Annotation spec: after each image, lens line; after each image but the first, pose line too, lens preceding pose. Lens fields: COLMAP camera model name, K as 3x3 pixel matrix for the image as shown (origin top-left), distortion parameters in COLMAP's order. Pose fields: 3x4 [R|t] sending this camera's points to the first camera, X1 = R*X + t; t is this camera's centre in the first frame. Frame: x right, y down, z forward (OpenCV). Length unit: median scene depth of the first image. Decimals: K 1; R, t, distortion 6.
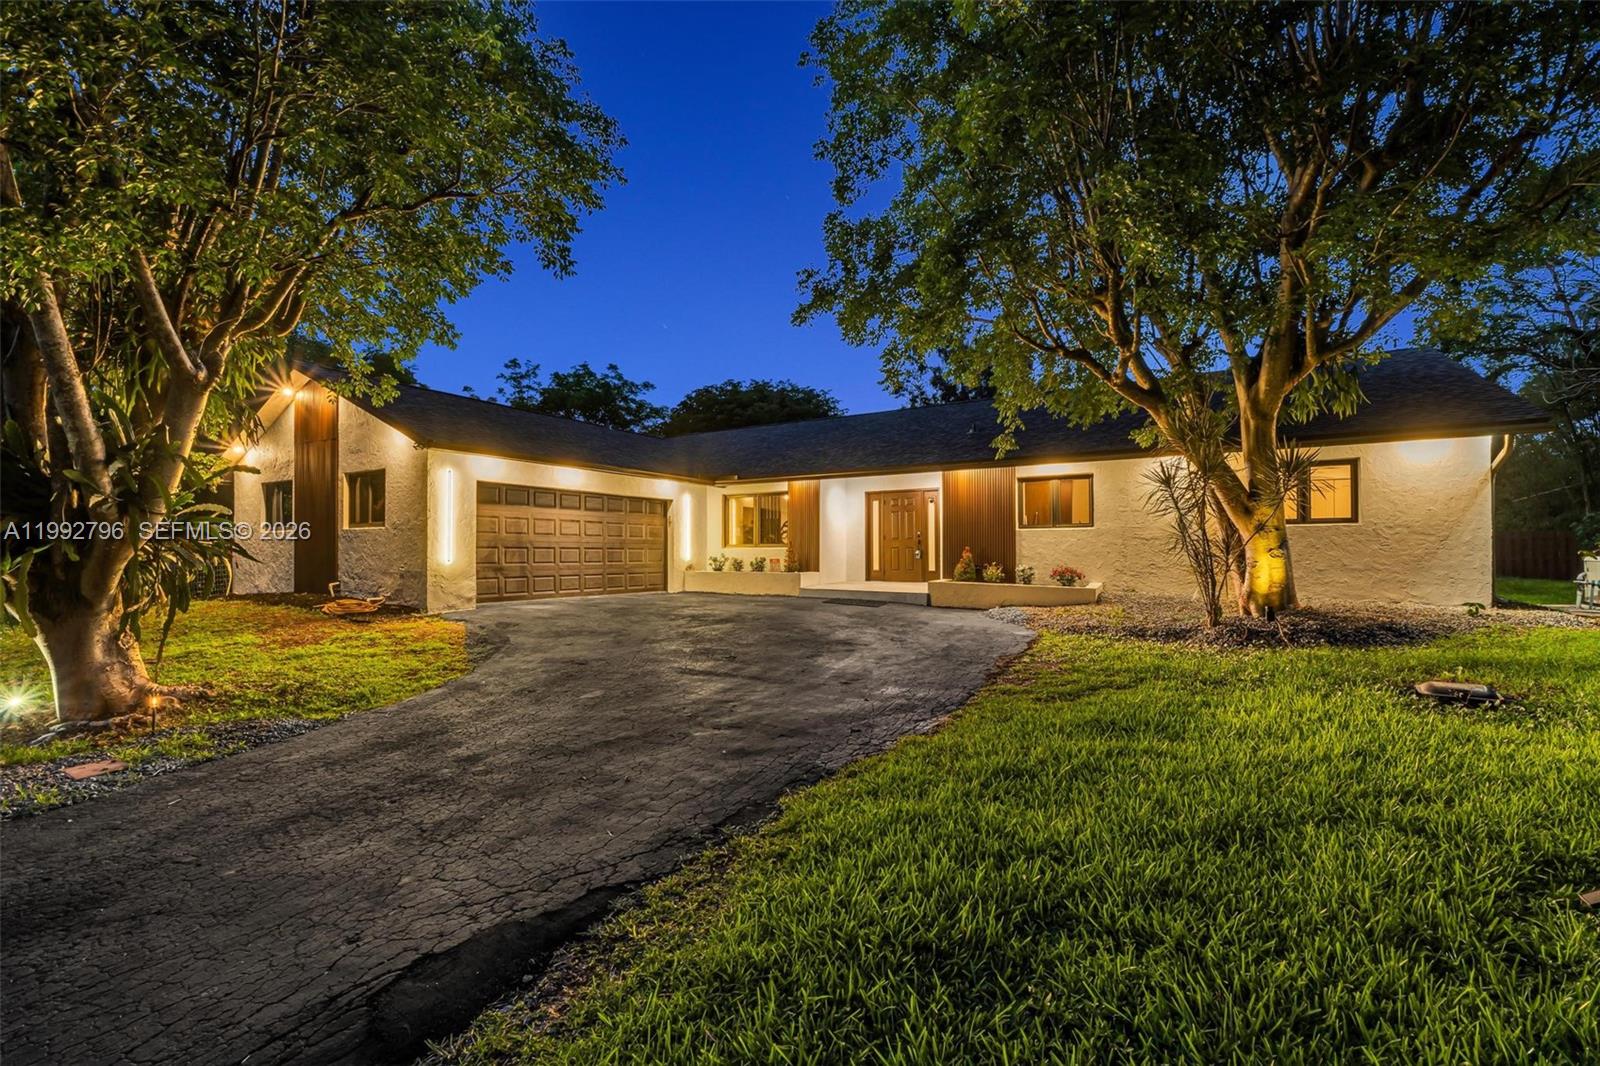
lens RADIAL K [[701.4, 0, 804.4], [0, 701.4, 528.0], [0, 0, 1]] dist [-0.001298, -0.000038]
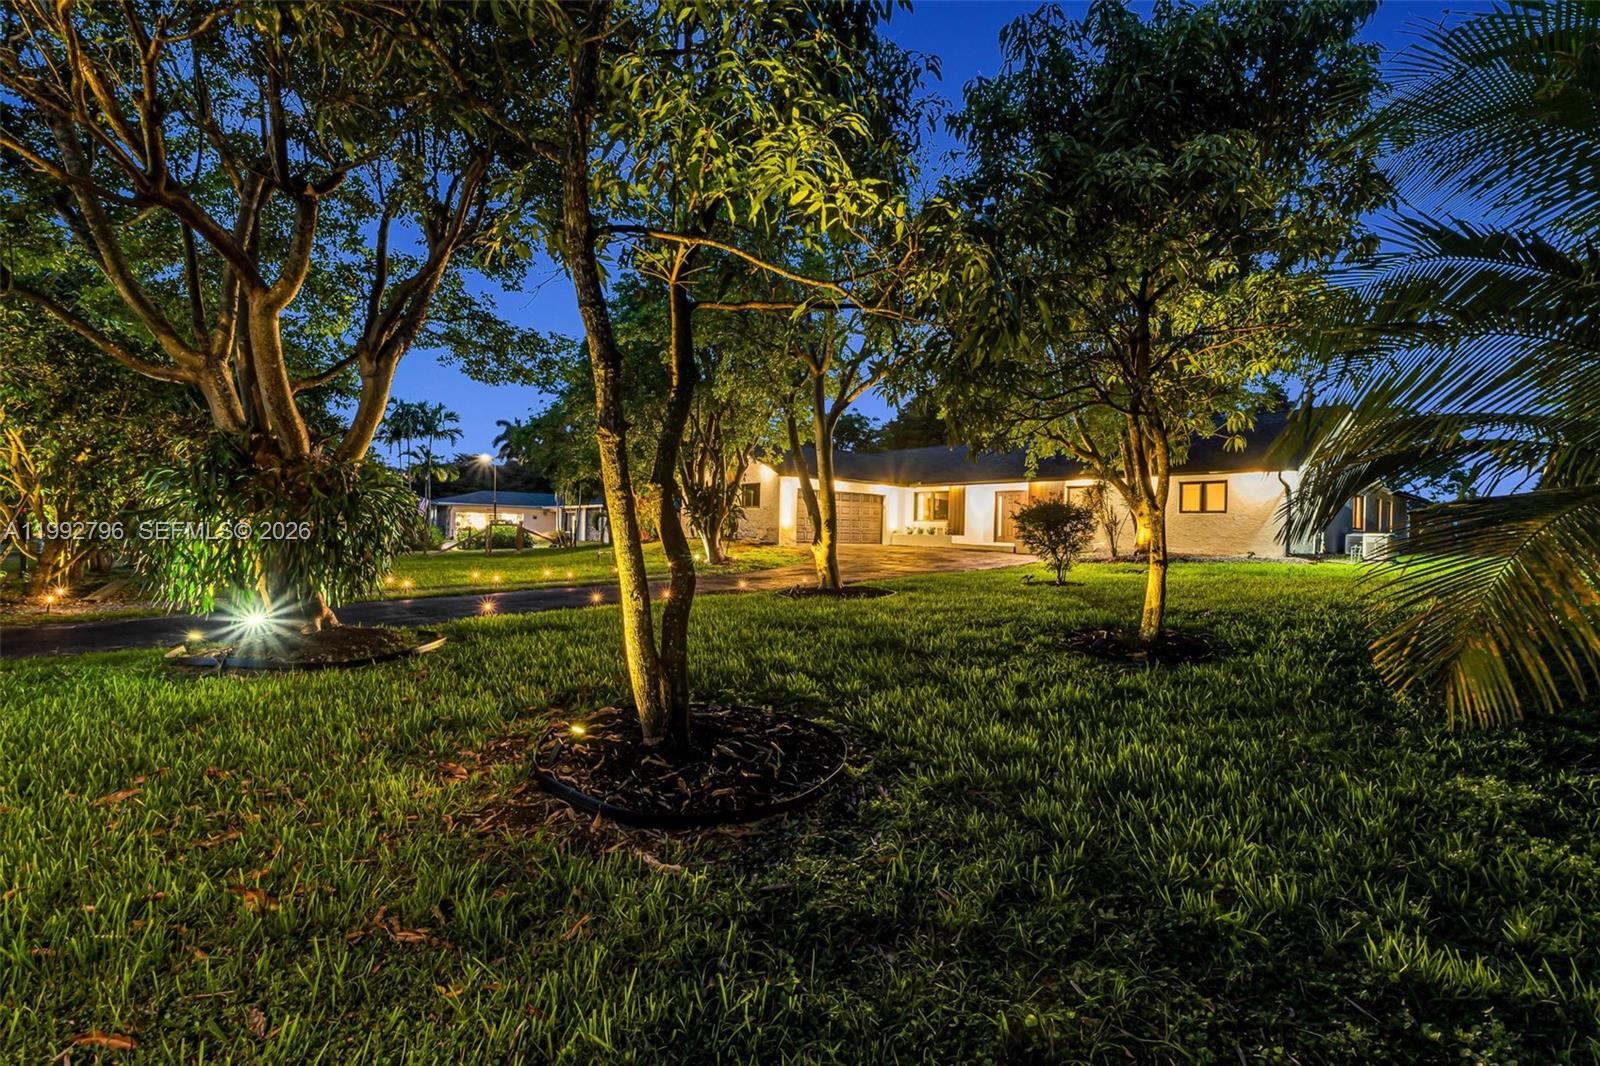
lens RADIAL K [[722.1, 0, 800.0], [0, 722.1, 533.0], [0, 0, 1]] dist [0.000526, -0.000048]
pose [[0.946069, 0.024480, -0.323040, 0.235783], [-0.013496, 0.999253, 0.036200, -0.006467], [0.323685, -0.029888, 0.945693, -0.960924]]
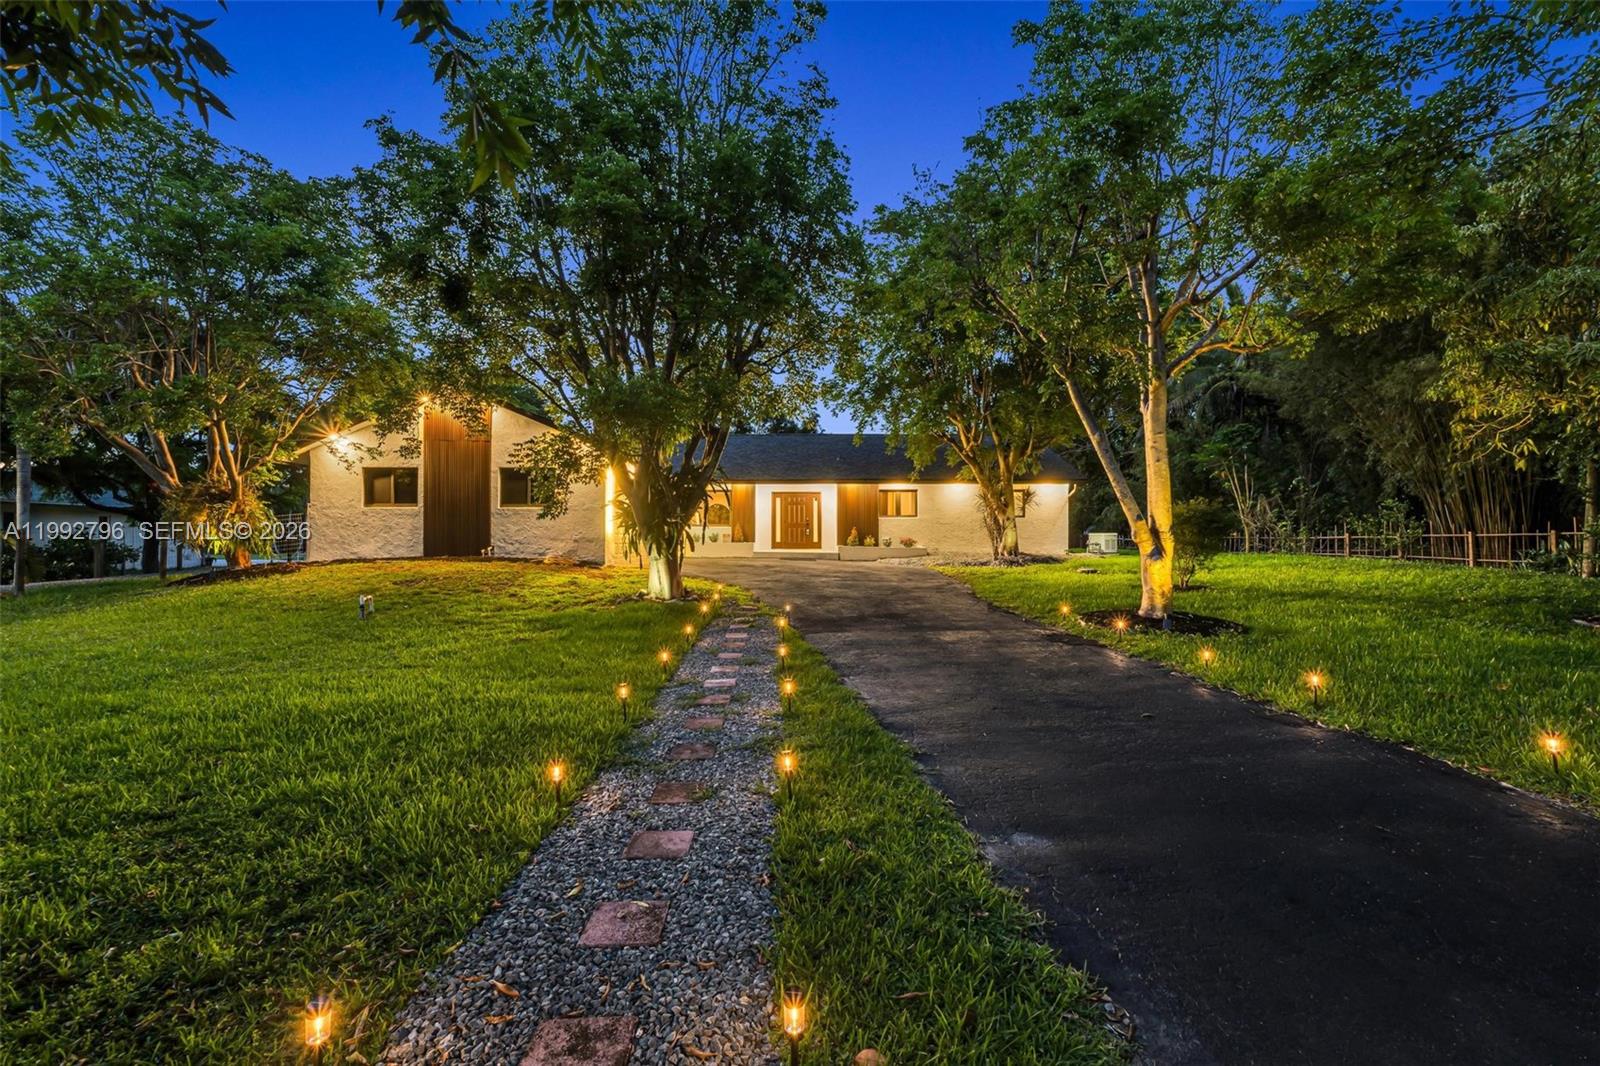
lens RADIAL K [[701.4, 0, 804.4], [0, 701.4, 528.0], [0, 0, 1]] dist [-0.001298, -0.000038]
pose [[0.852497, 0.011812, 0.522599, -0.748326], [-0.020424, 0.999734, 0.010721, 0.011719], [-0.522334, -0.019813, 0.852511, -0.423905]]
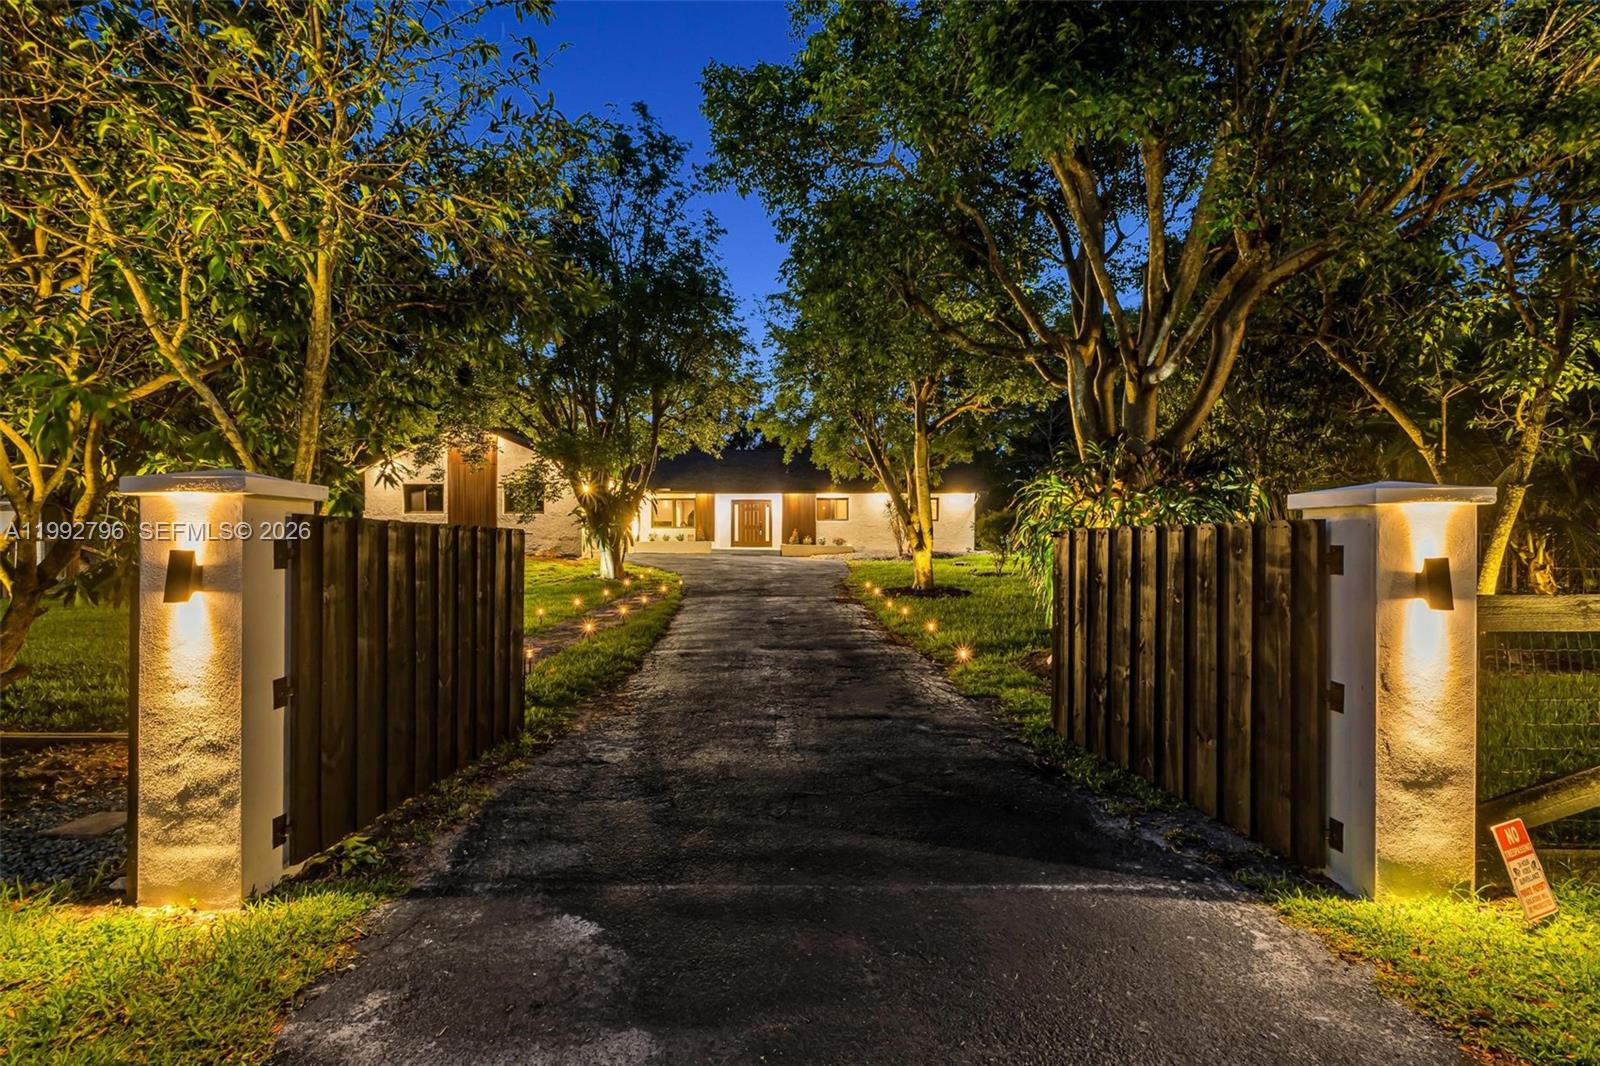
lens RADIAL K [[722.1, 0, 800.0], [0, 722.1, 533.0], [0, 0, 1]] dist [0.000526, -0.000048]
pose [[0.877325, 0.010135, 0.479789, -0.761919], [-0.020459, 0.999658, 0.016294, 0.002791], [-0.479460, -0.024111, 0.877233, -0.891858]]
